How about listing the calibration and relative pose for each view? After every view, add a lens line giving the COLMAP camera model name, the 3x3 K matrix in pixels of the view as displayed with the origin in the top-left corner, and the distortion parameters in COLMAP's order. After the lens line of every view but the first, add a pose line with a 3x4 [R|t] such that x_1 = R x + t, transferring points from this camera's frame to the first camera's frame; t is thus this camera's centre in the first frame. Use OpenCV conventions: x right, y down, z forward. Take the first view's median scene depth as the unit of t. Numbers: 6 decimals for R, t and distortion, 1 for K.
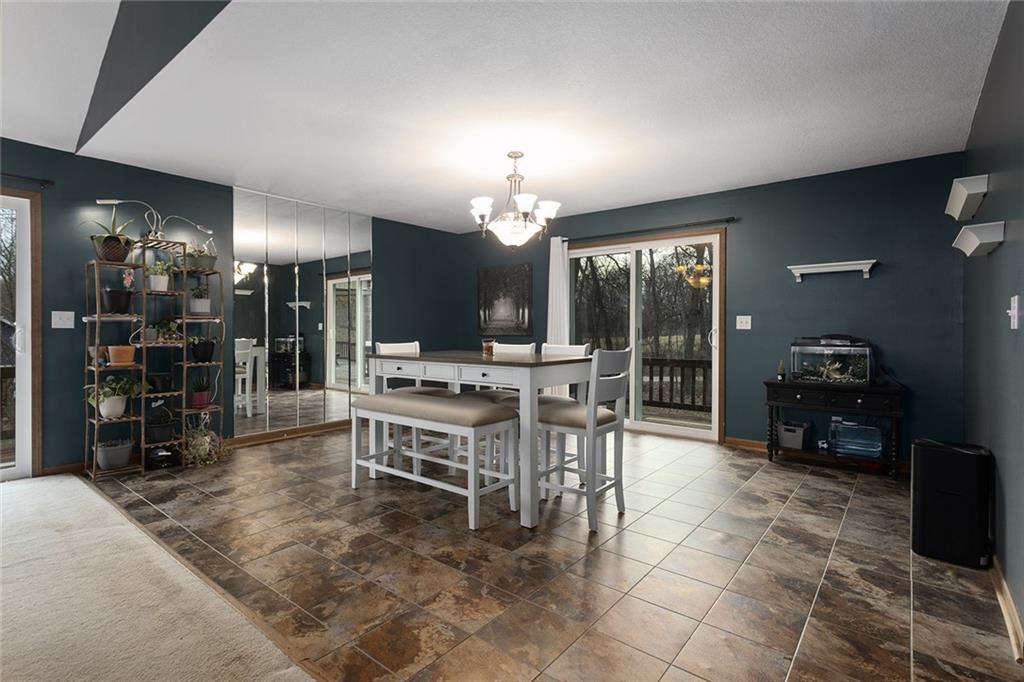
lens RADIAL K [[495.9, 0, 512.0], [0, 495.9, 341.0], [0, 0, 1]] dist [0.000099, 0.000123]
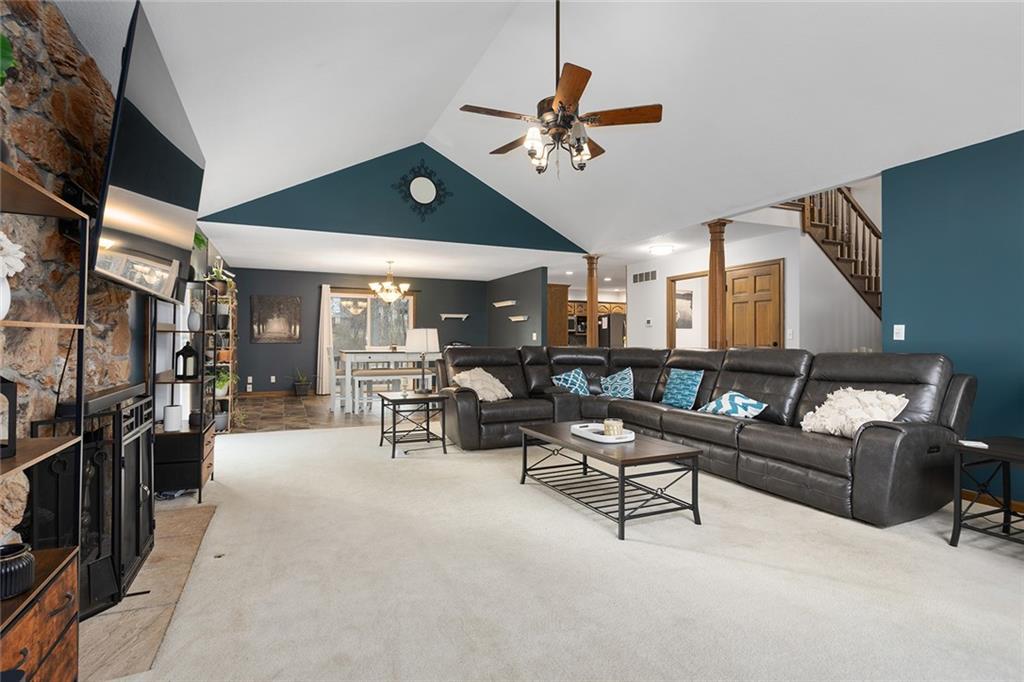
lens RADIAL K [[507.9, 0, 512.0], [0, 507.9, 341.0], [0, 0, 1]] dist [-0.021143, 0.000757]
pose [[0.444879, -0.000995, 0.895590, -1.394144], [0.015236, 0.999863, -0.006457, 0.004153], [-0.895461, 0.016517, 0.444833, -0.392813]]
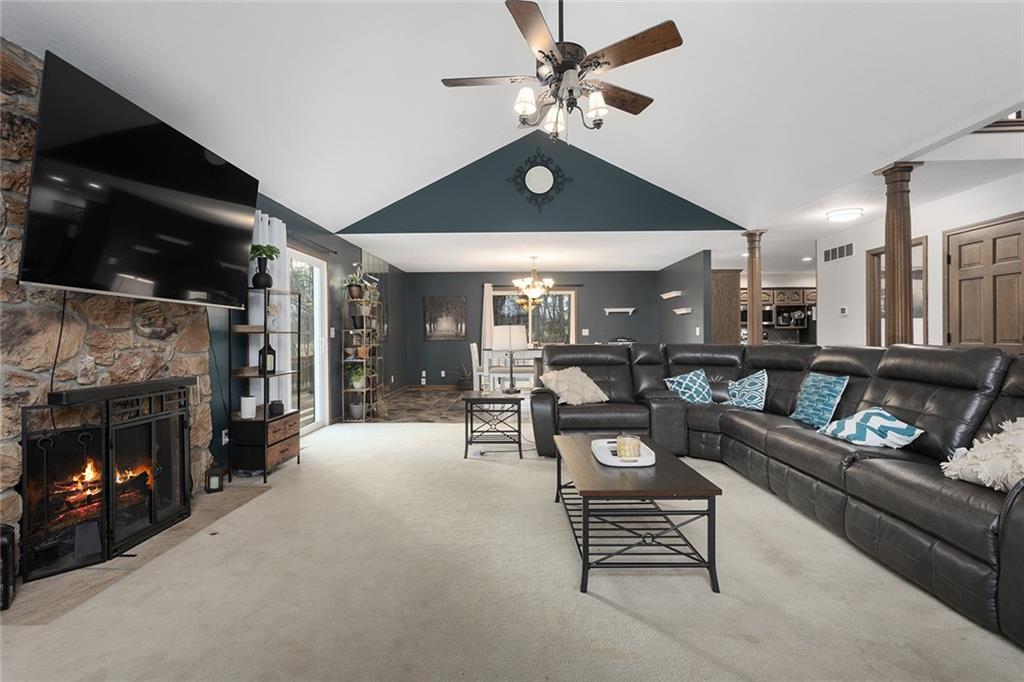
lens RADIAL K [[516.3, 0, 512.0], [0, 516.3, 341.0], [0, 0, 1]] dist [-0.011786, 0.000135]
pose [[0.787220, -0.011529, 0.616564, -1.151016], [0.019411, 0.999793, -0.006089, 0.006500], [-0.616366, 0.016762, 0.787281, -0.572725]]
